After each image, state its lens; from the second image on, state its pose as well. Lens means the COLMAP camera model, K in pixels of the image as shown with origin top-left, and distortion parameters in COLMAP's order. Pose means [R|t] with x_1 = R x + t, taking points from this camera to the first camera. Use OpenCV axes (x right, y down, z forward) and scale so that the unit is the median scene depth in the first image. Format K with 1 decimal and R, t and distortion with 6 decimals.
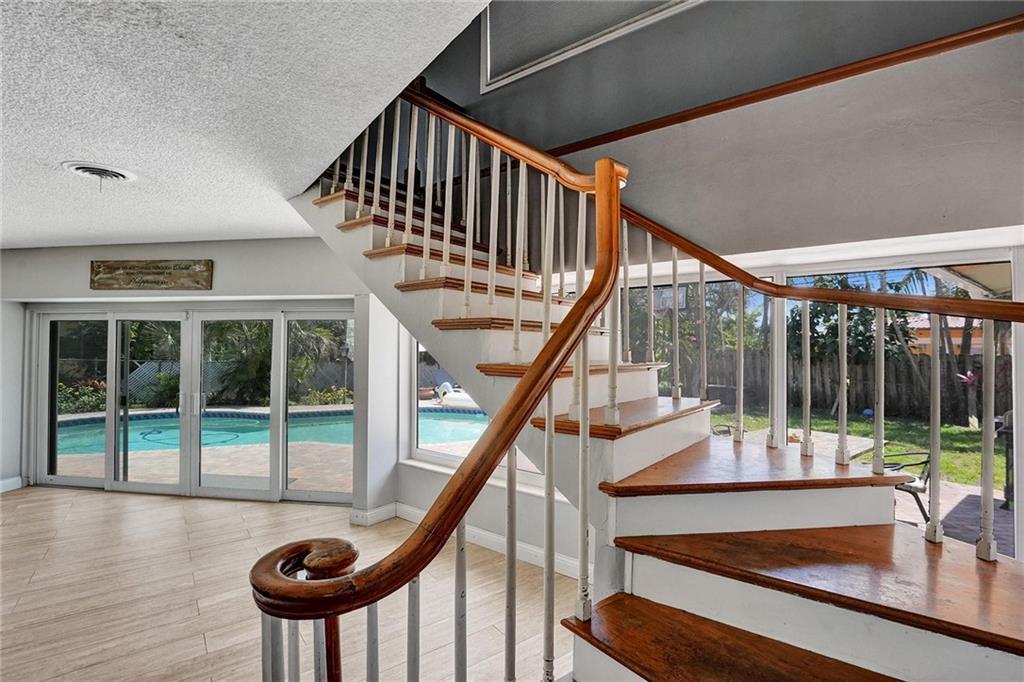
lens RADIAL K [[473.1, 0, 512.5], [0, 473.1, 333.0], [0, 0, 1]] dist [-0.024854, 0.000232]
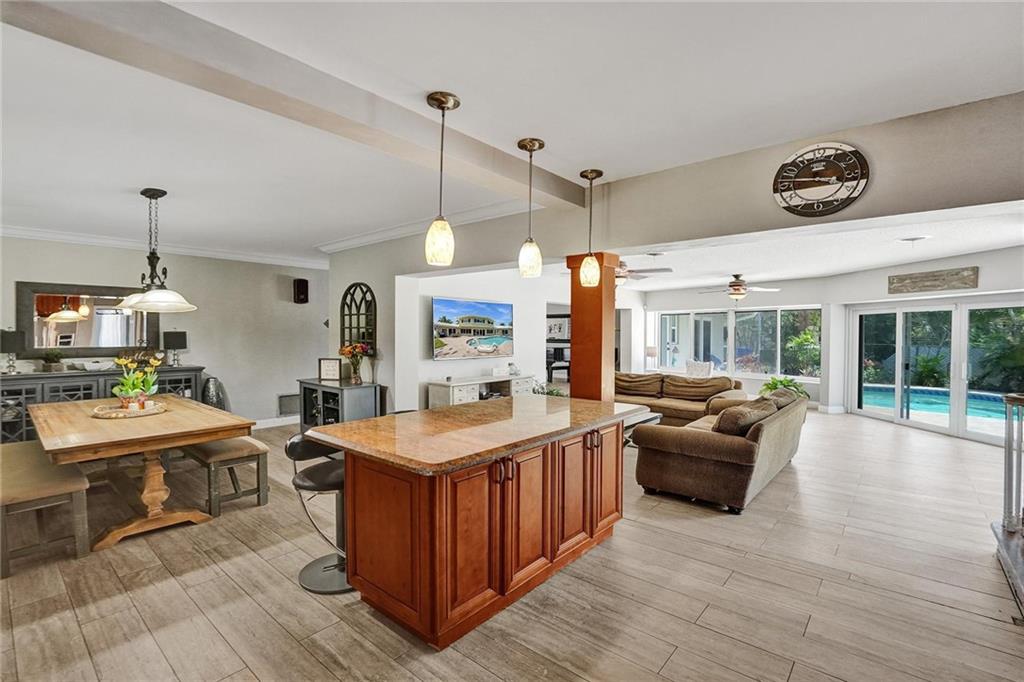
lens RADIAL K [[469.7, 0, 512.0], [0, 469.7, 341.0], [0, 0, 1]] dist [-0.025405, 0.000964]
pose [[0.216544, 0.014987, -0.976158, 0.352321], [0.026449, 0.999425, 0.021211, 0.000334], [0.975915, -0.030412, 0.216023, -0.588687]]
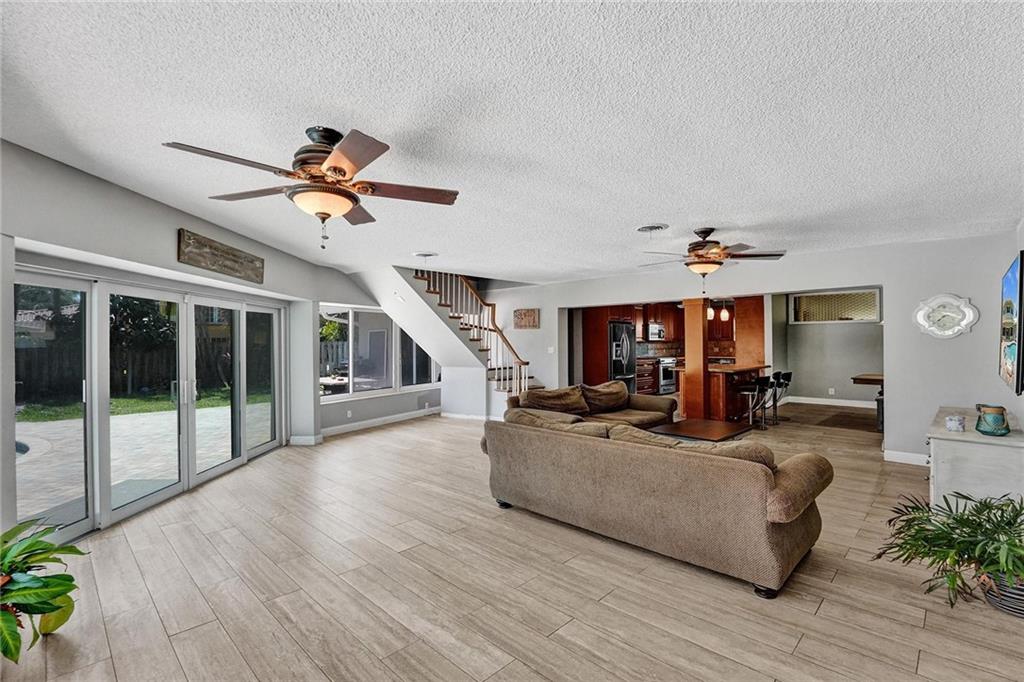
lens RADIAL K [[469.3, 0, 513.0], [0, 469.3, 341.7], [0, 0, 1]] dist [-0.025996, 0.001220]
pose [[-0.154728, -0.001133, 0.987956, -1.721857], [-0.022156, 0.999752, -0.002323, 0.037063], [-0.987709, -0.022249, -0.154715, 0.498987]]
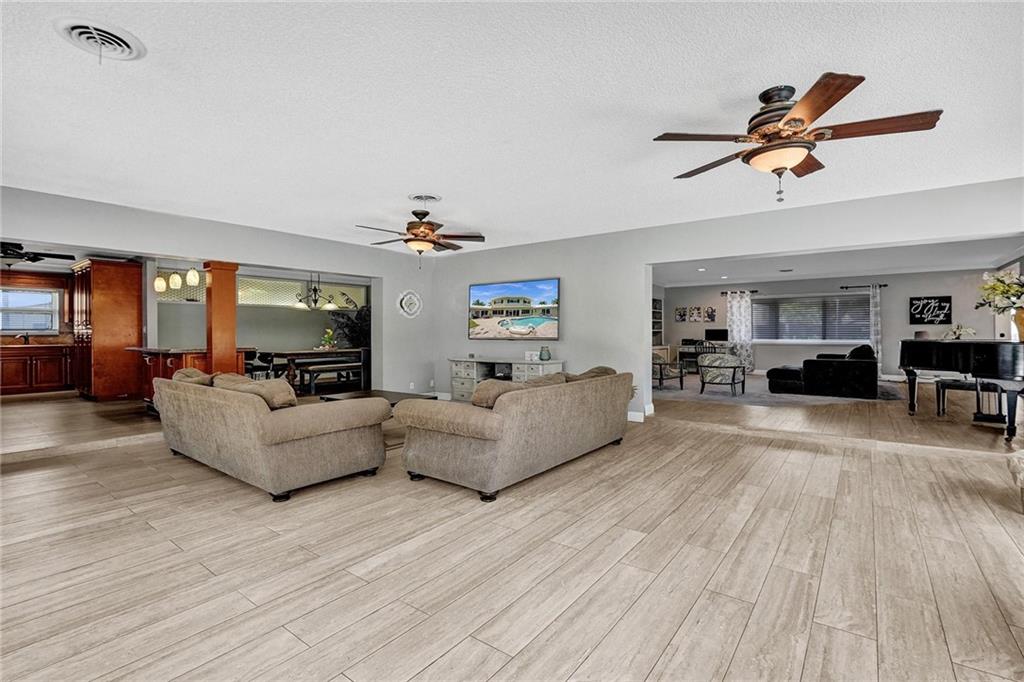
lens RADIAL K [[473.1, 0, 512.5], [0, 473.1, 333.0], [0, 0, 1]] dist [-0.024854, 0.000232]
pose [[-0.959982, -0.000662, -0.280063, -0.723030], [0.007047, 0.999624, -0.026516, 0.104843], [0.279975, -0.027429, -0.959615, 1.064646]]
